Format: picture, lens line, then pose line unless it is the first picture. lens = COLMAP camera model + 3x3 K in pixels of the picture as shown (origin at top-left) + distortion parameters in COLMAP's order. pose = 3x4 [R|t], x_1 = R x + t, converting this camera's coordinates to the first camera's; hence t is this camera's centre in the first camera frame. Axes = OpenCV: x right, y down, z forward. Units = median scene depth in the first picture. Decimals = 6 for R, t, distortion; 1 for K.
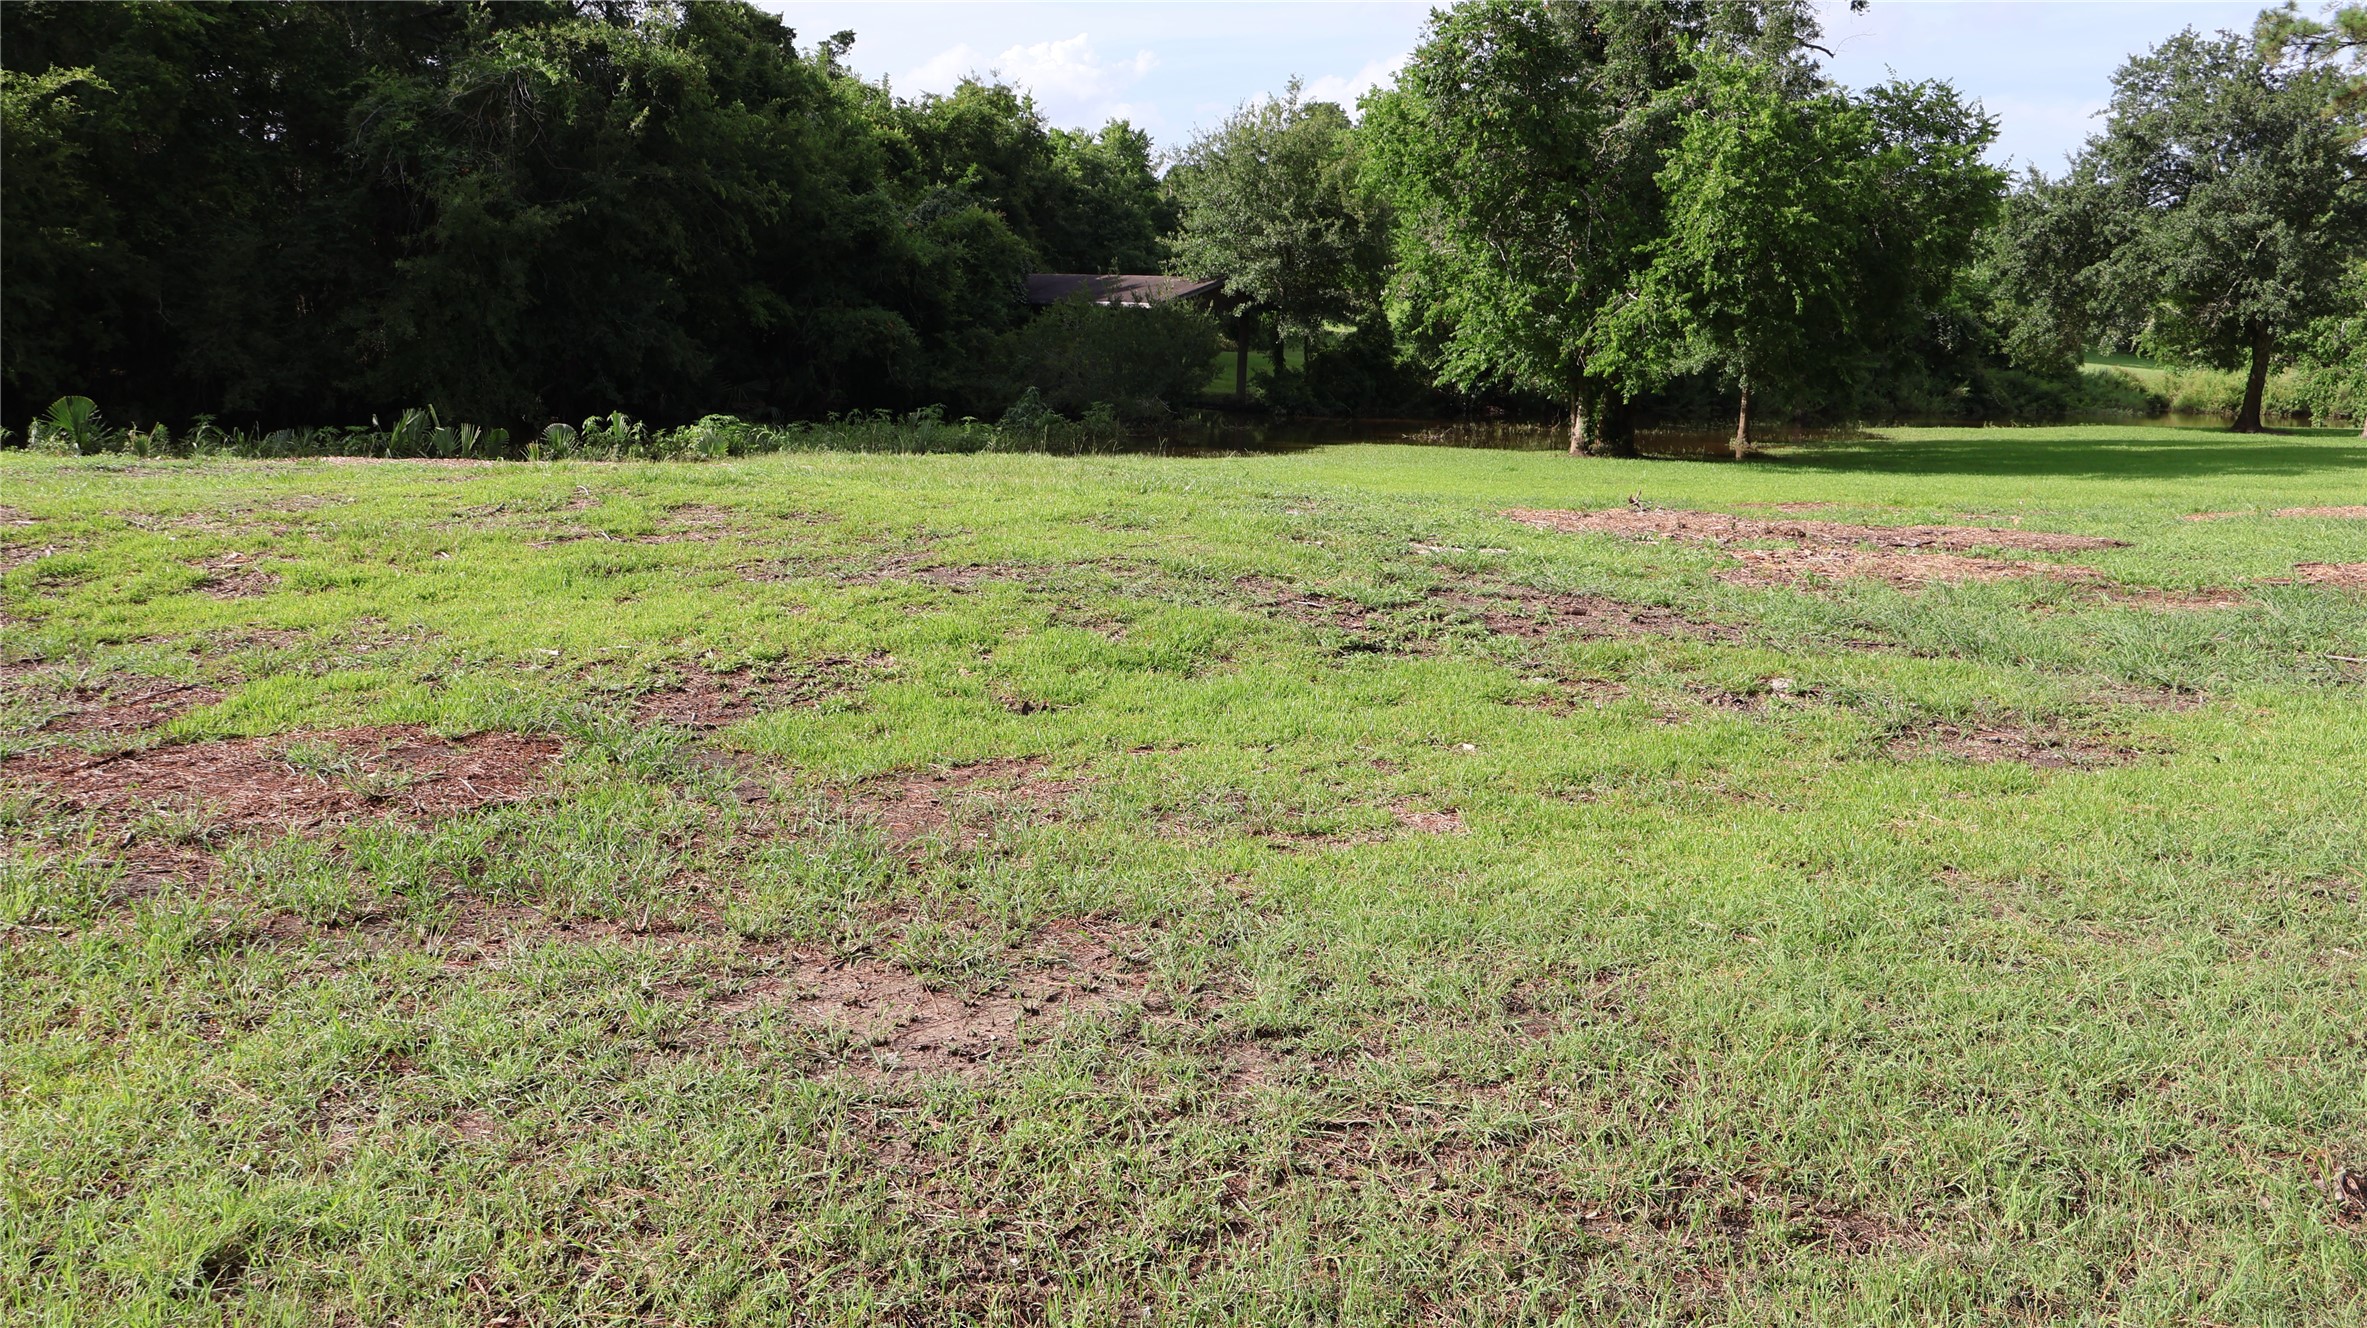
lens RADIAL K [[1989.4, 0, 1183.5], [0, 1989.4, 664.0], [0, 0, 1]] dist [0.002089, 0.002178]
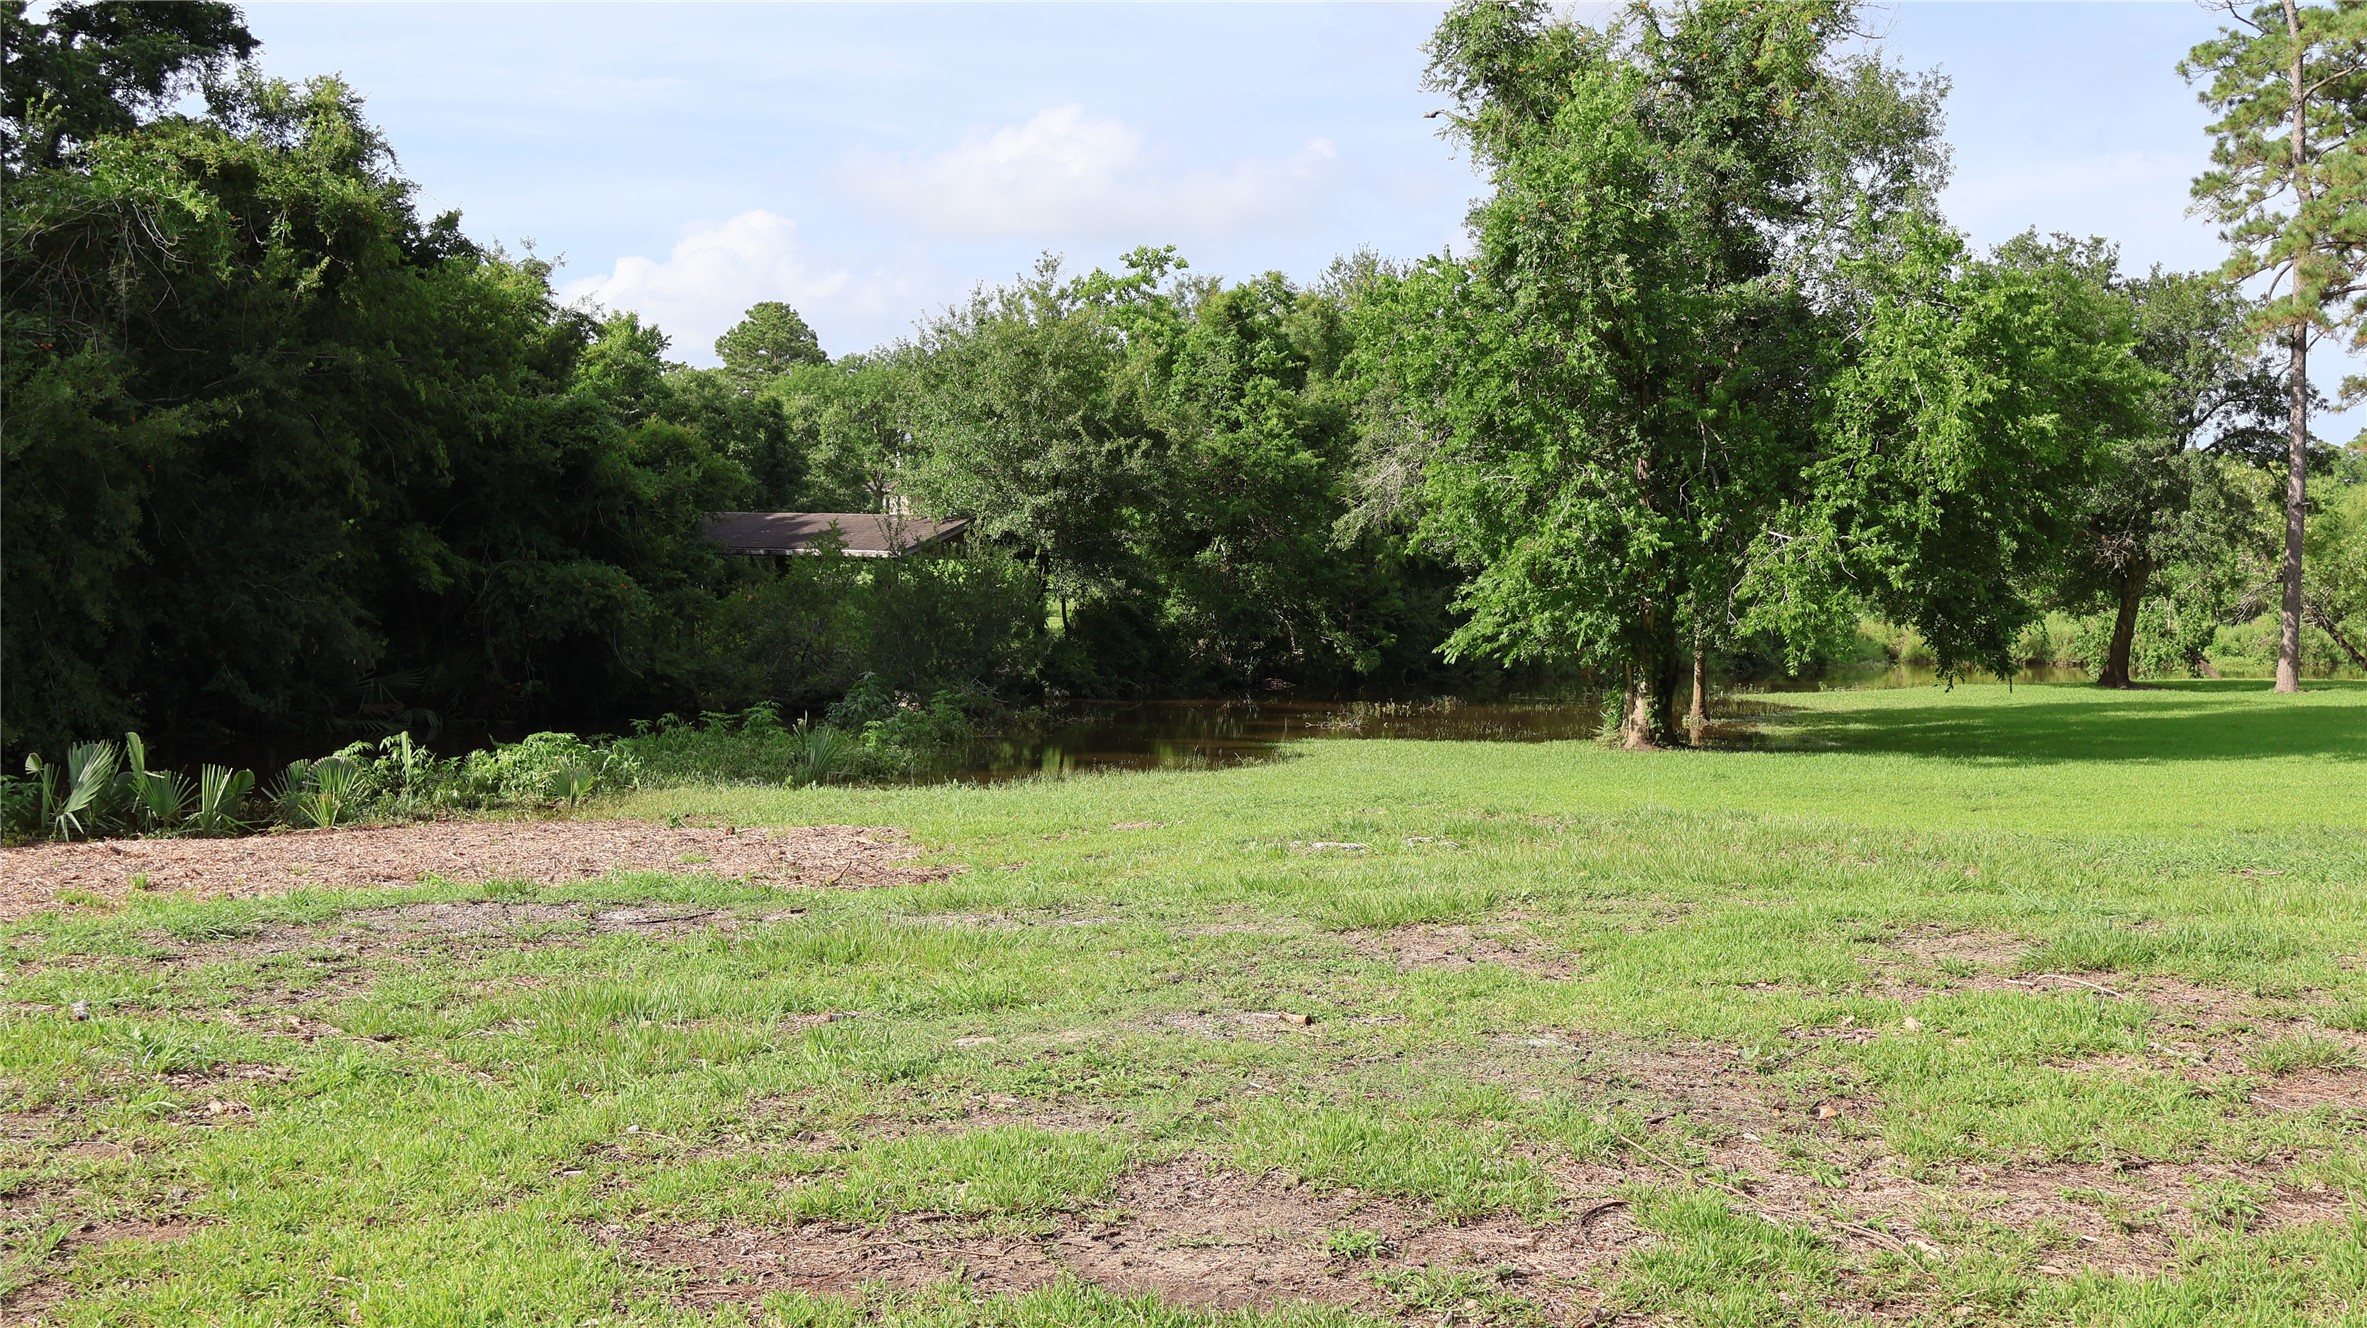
lens RADIAL K [[2413.5, 0, 1183.5], [0, 2413.5, 664.0], [0, 0, 1]] dist [0.010032, 0.018360]
pose [[0.953649, -0.023360, 0.300014, -0.202146], [0.062320, 0.990699, -0.120959, -0.031244], [-0.294398, 0.134049, 0.946235, 0.160508]]
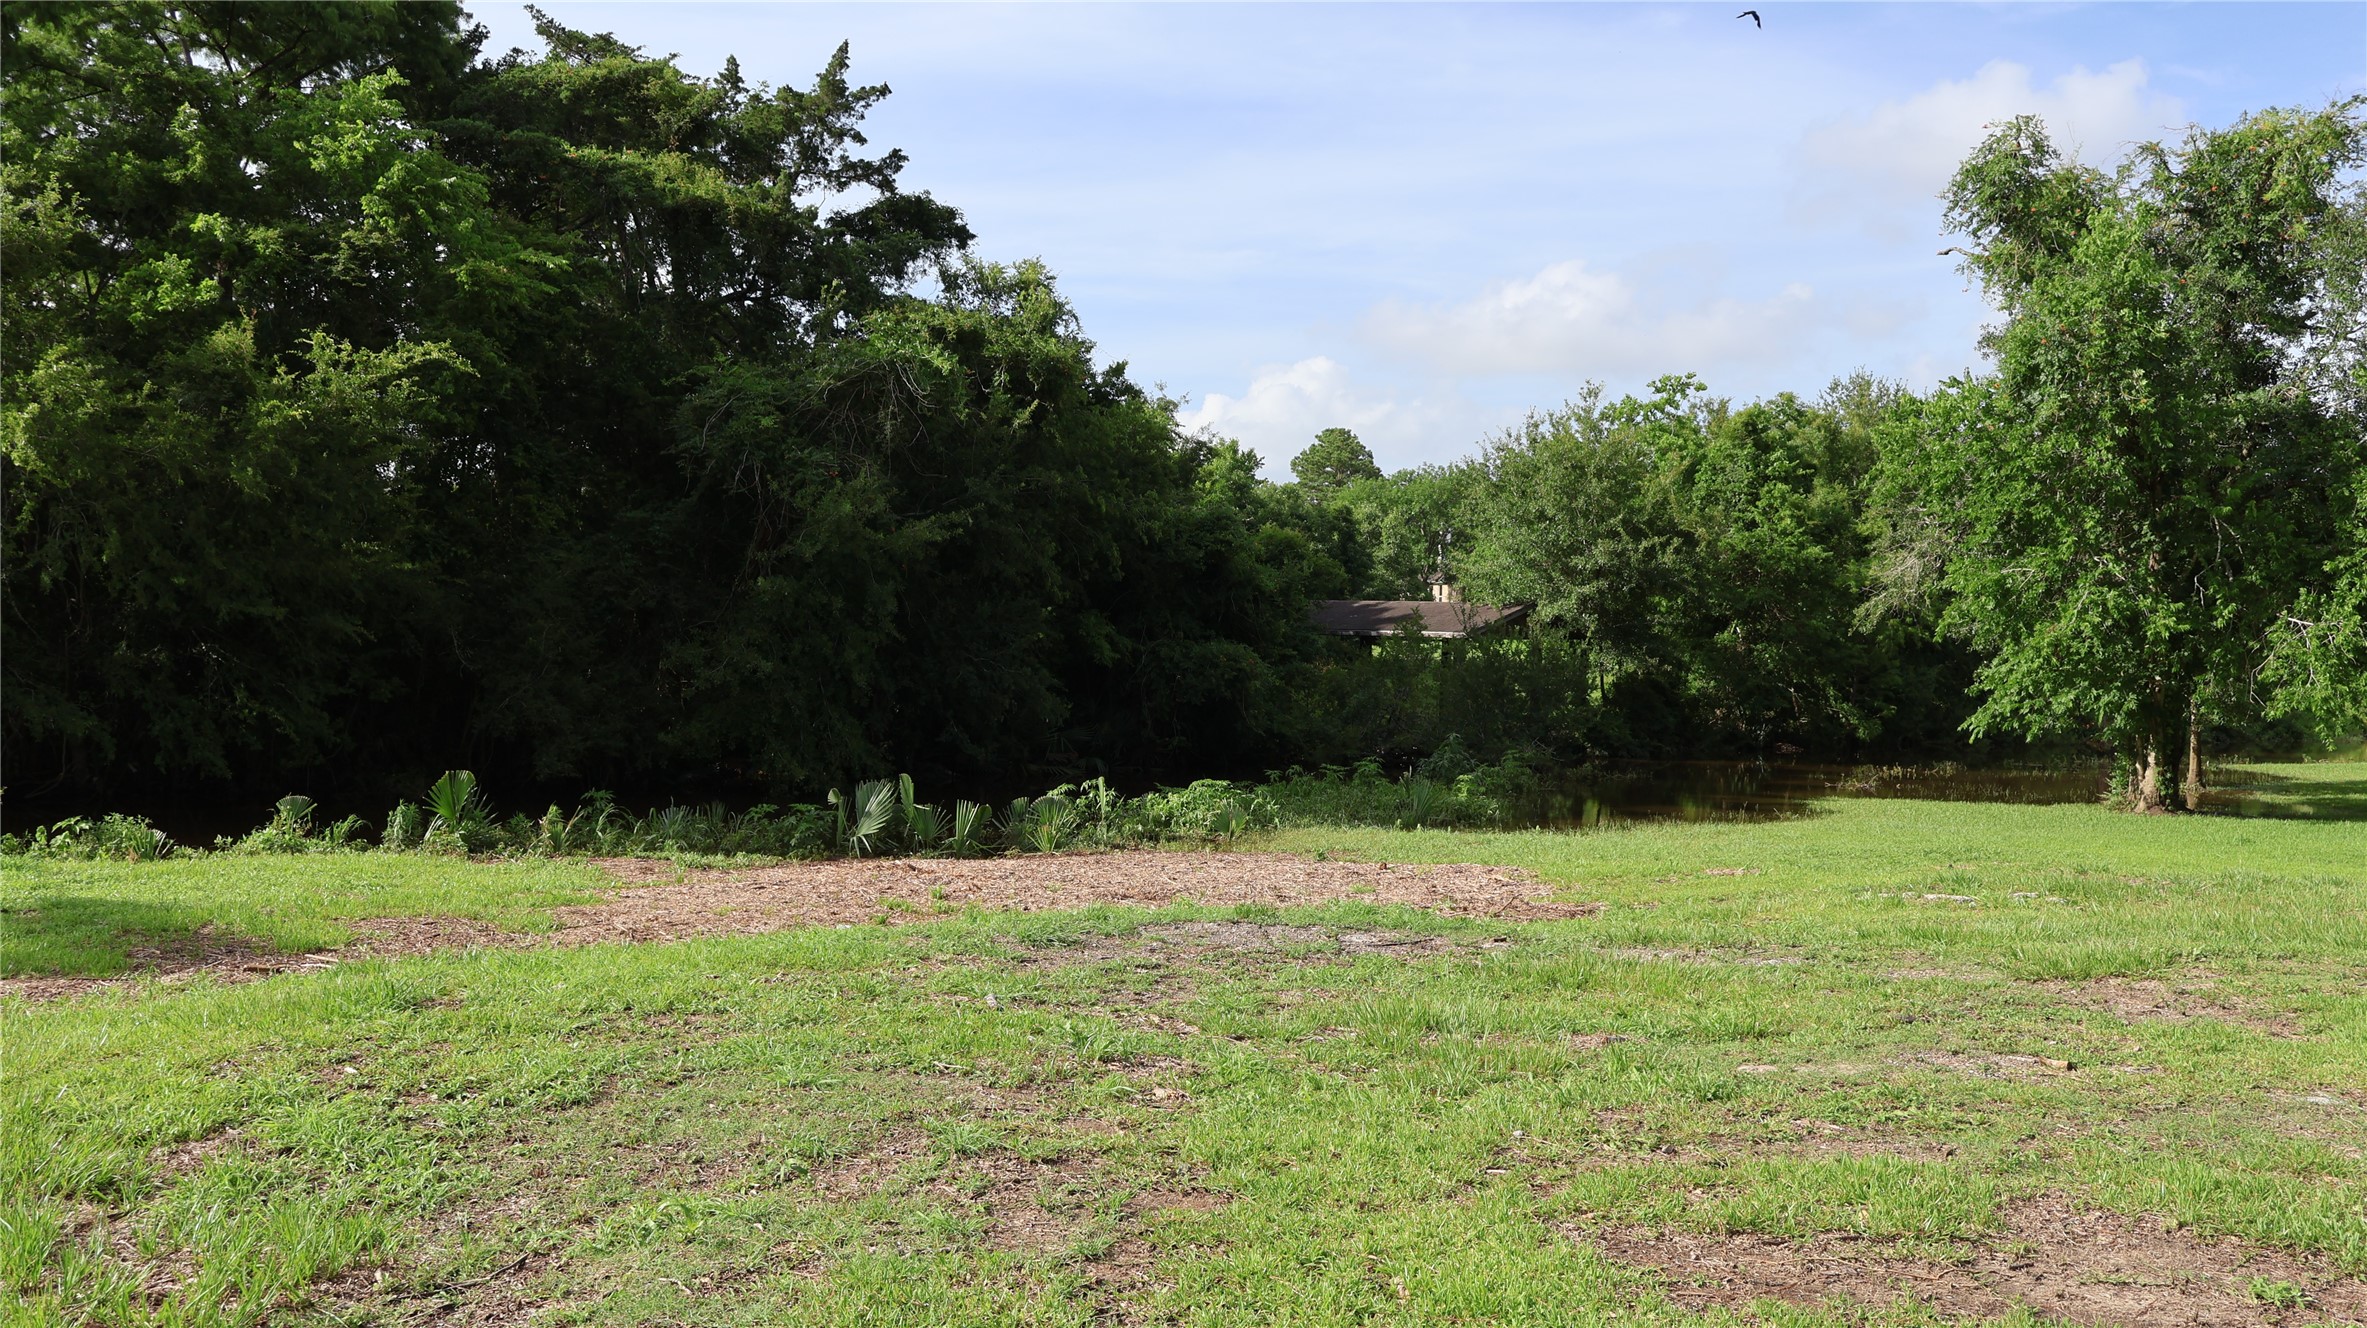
lens RADIAL K [[1999.6, 0, 1194.3], [0, 1999.6, 656.2], [0, 0, 1]] dist [0.016292, 0.003178]
pose [[0.997251, -0.007967, 0.073670, -0.221223], [0.020027, 0.986182, -0.164449, -0.033354], [-0.071342, 0.165472, 0.983631, 0.168211]]
